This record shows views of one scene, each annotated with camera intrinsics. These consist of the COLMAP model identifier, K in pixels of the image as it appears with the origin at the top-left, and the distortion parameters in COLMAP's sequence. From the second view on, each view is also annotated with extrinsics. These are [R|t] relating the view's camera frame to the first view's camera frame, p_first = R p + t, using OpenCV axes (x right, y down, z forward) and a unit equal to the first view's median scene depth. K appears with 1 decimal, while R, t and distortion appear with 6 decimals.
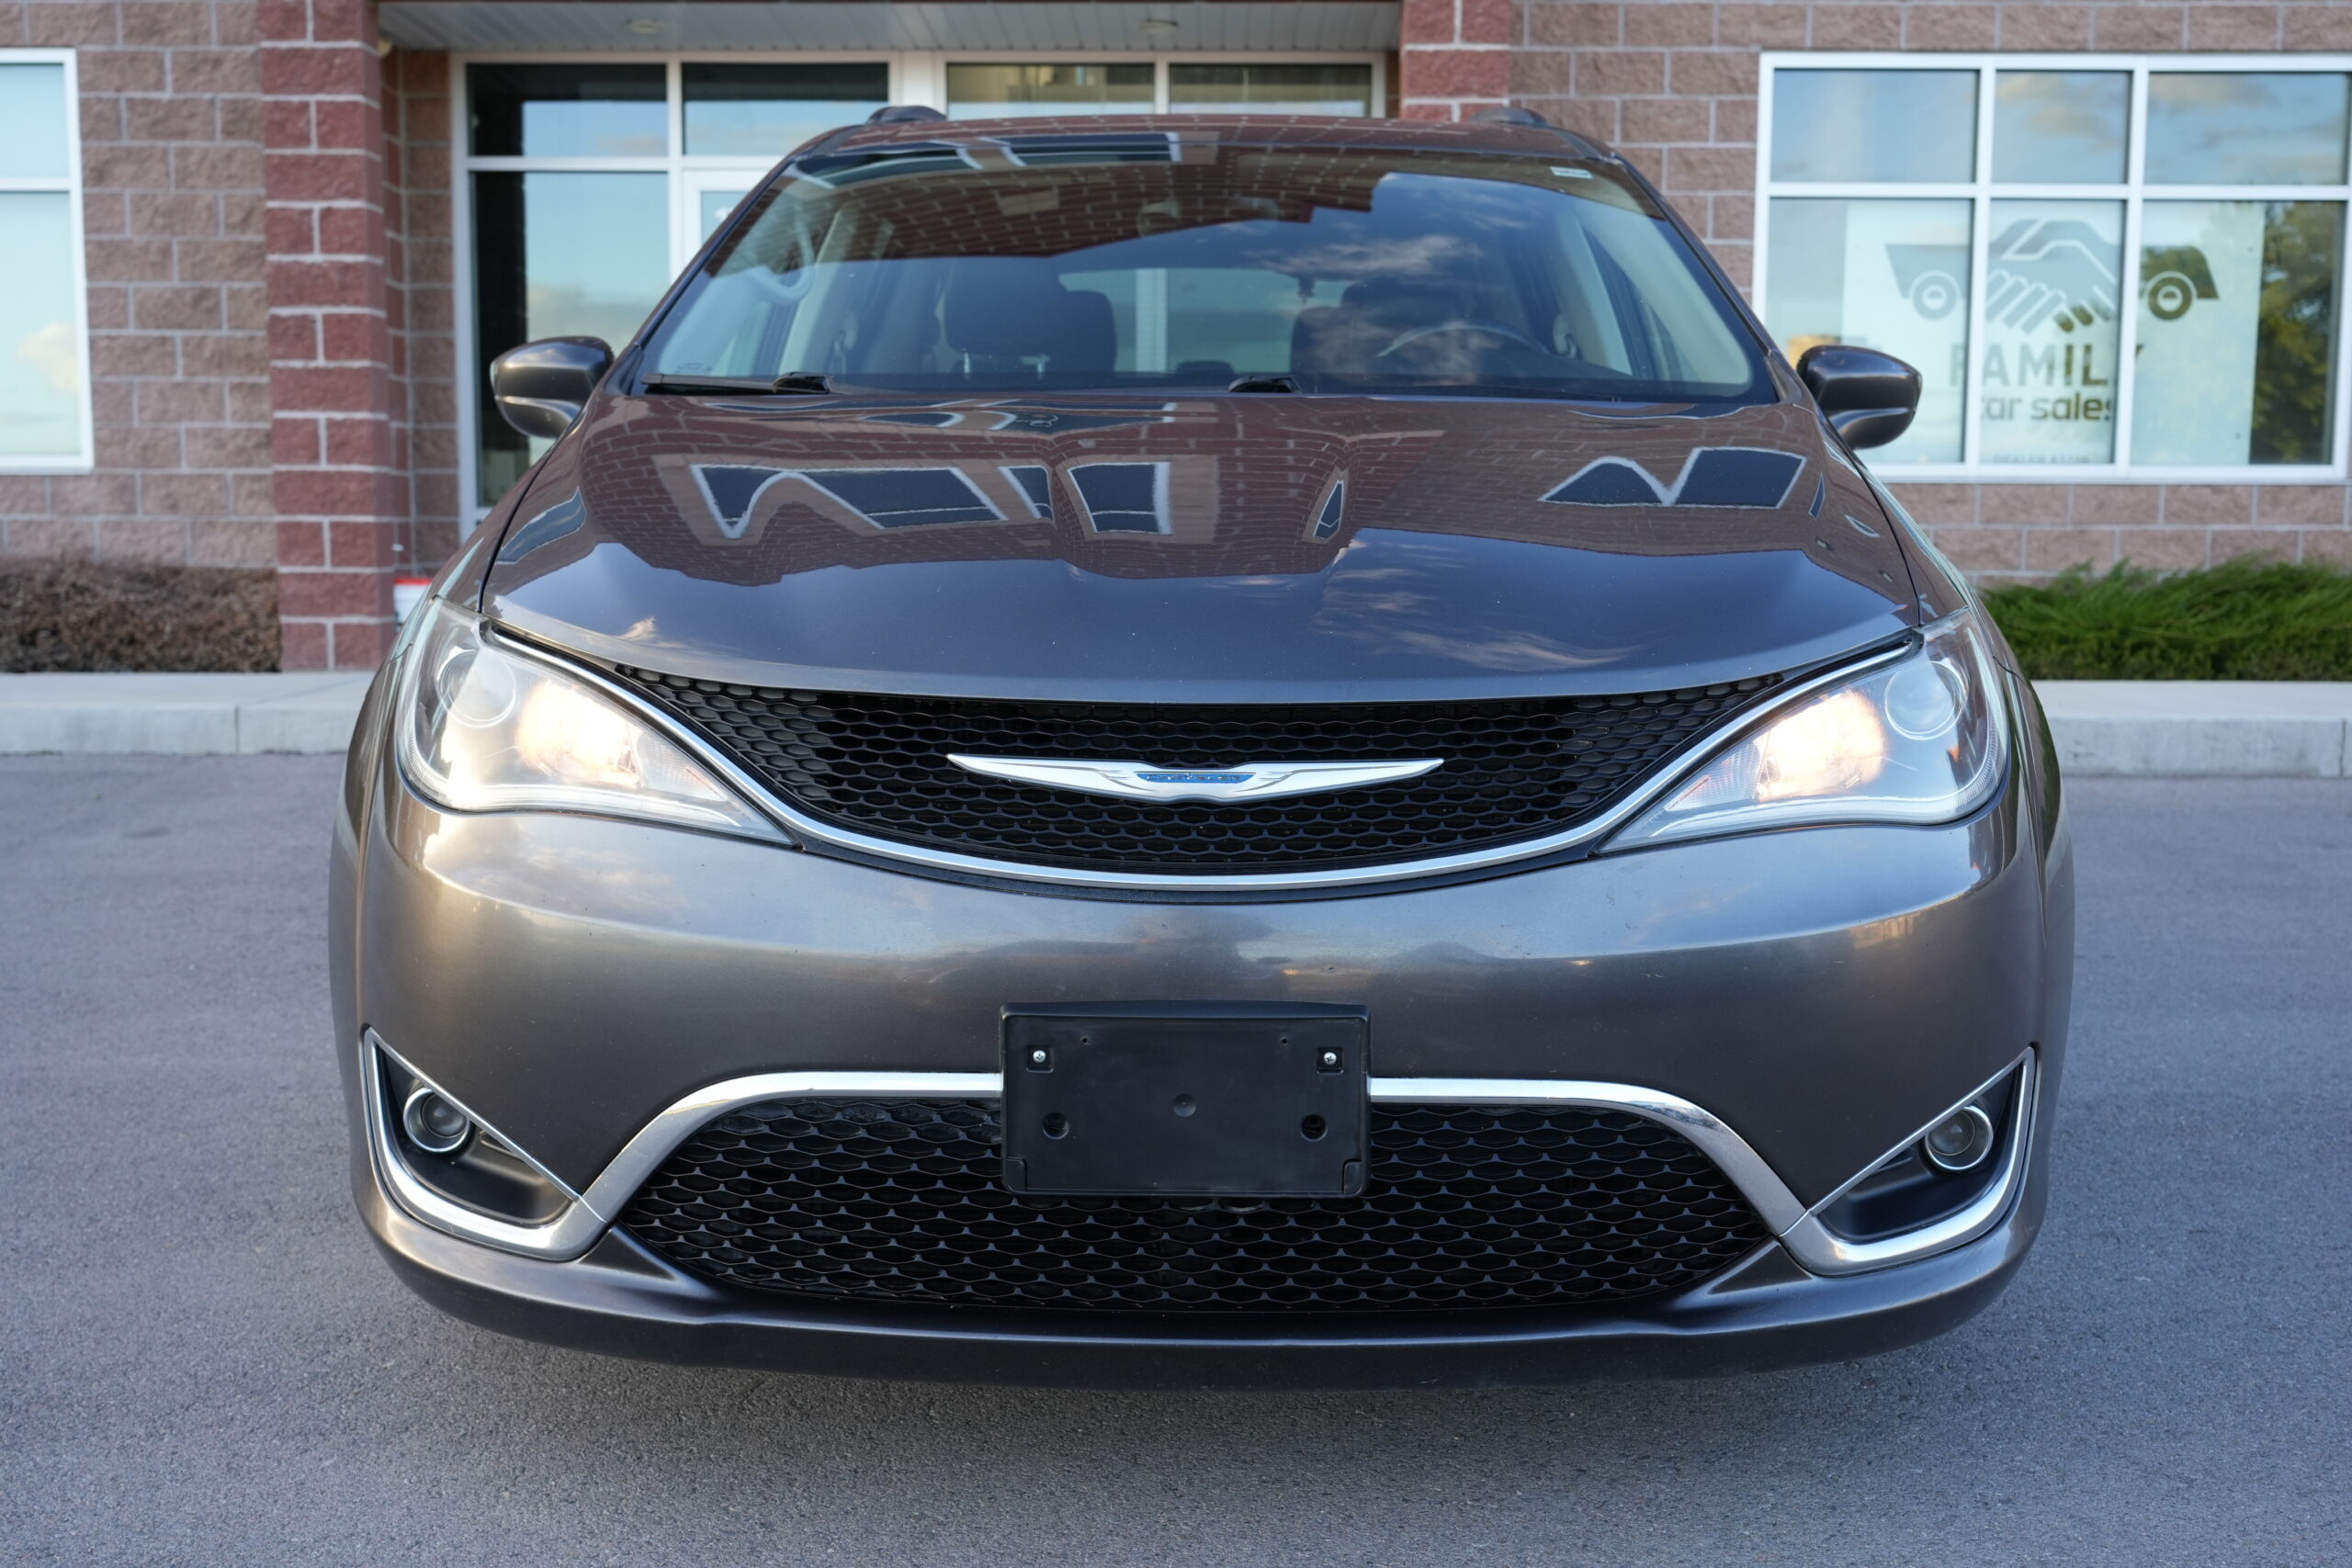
lens RADIAL K [[2288.0, 0, 1176.0], [0, 2288.0, 784.0], [0, 0, 1]] dist [-0.011912, 0.017334]
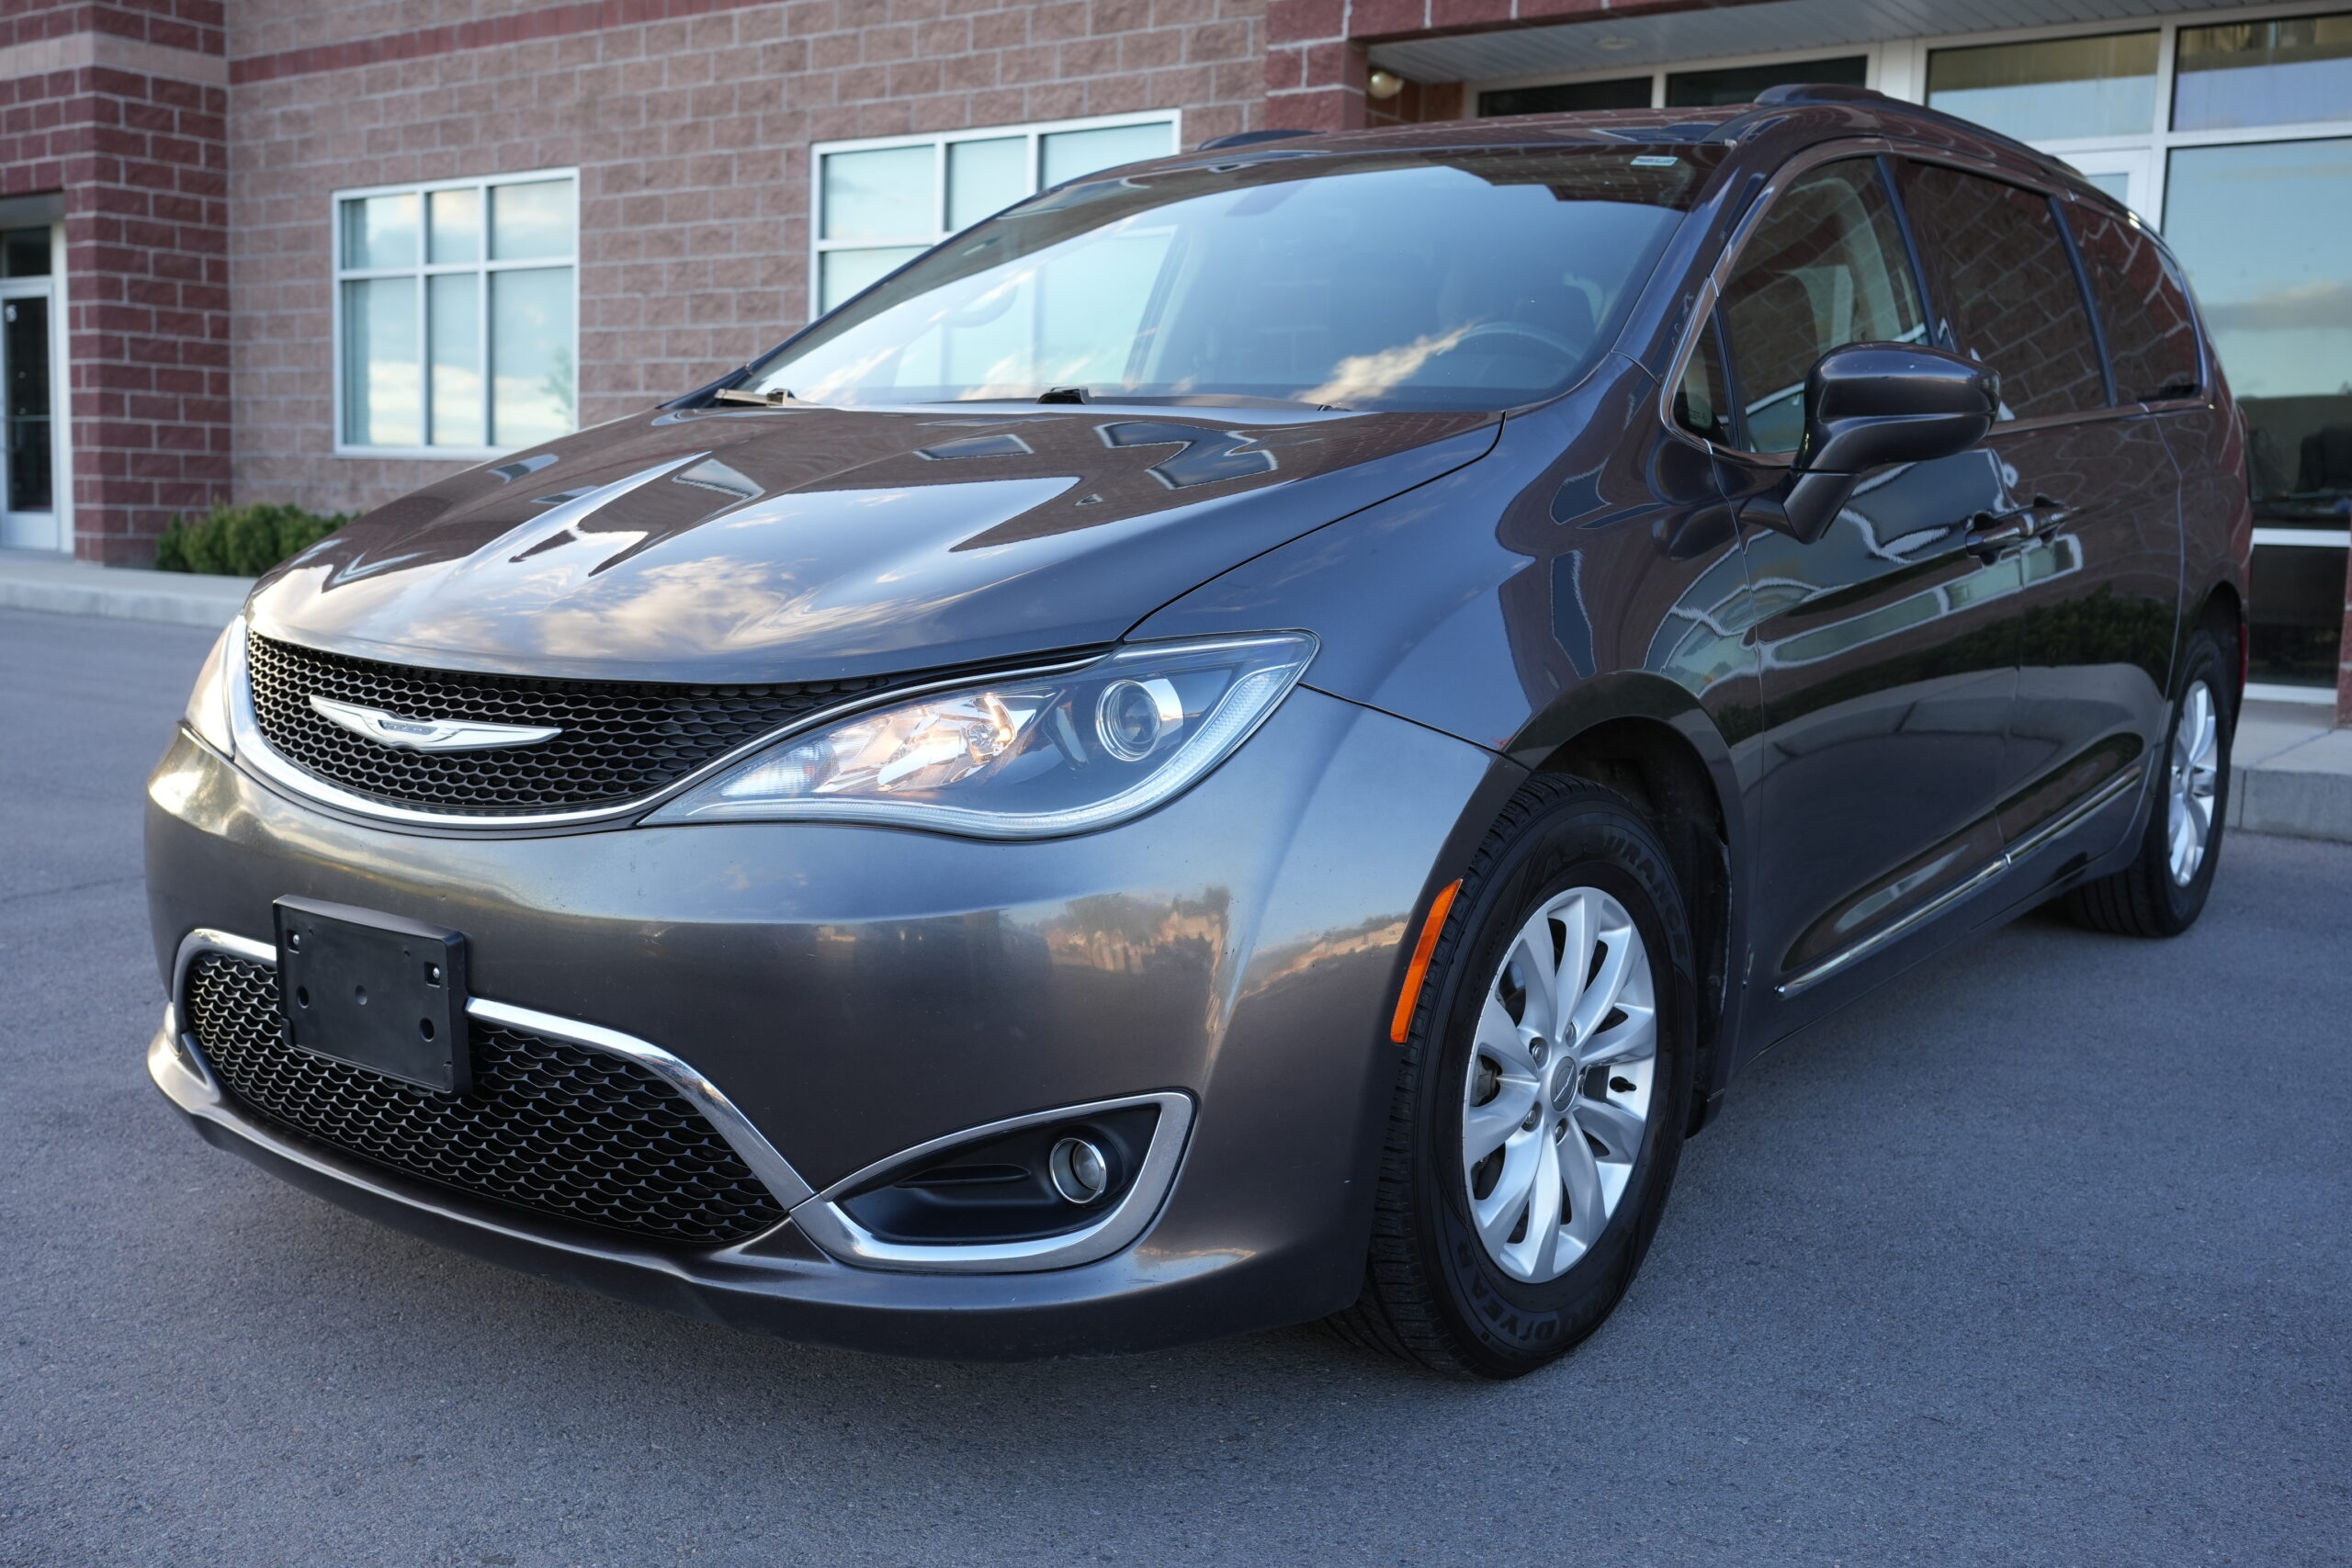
lens RADIAL K [[2288.0, 0, 1176.0], [0, 2288.0, 784.0], [0, 0, 1]] dist [-0.011912, 0.017334]
pose [[0.811752, 0.090498, -0.576947, 0.246898], [-0.091752, 0.995415, 0.027044, -0.010238], [0.576749, 0.030983, 0.816334, 0.060726]]
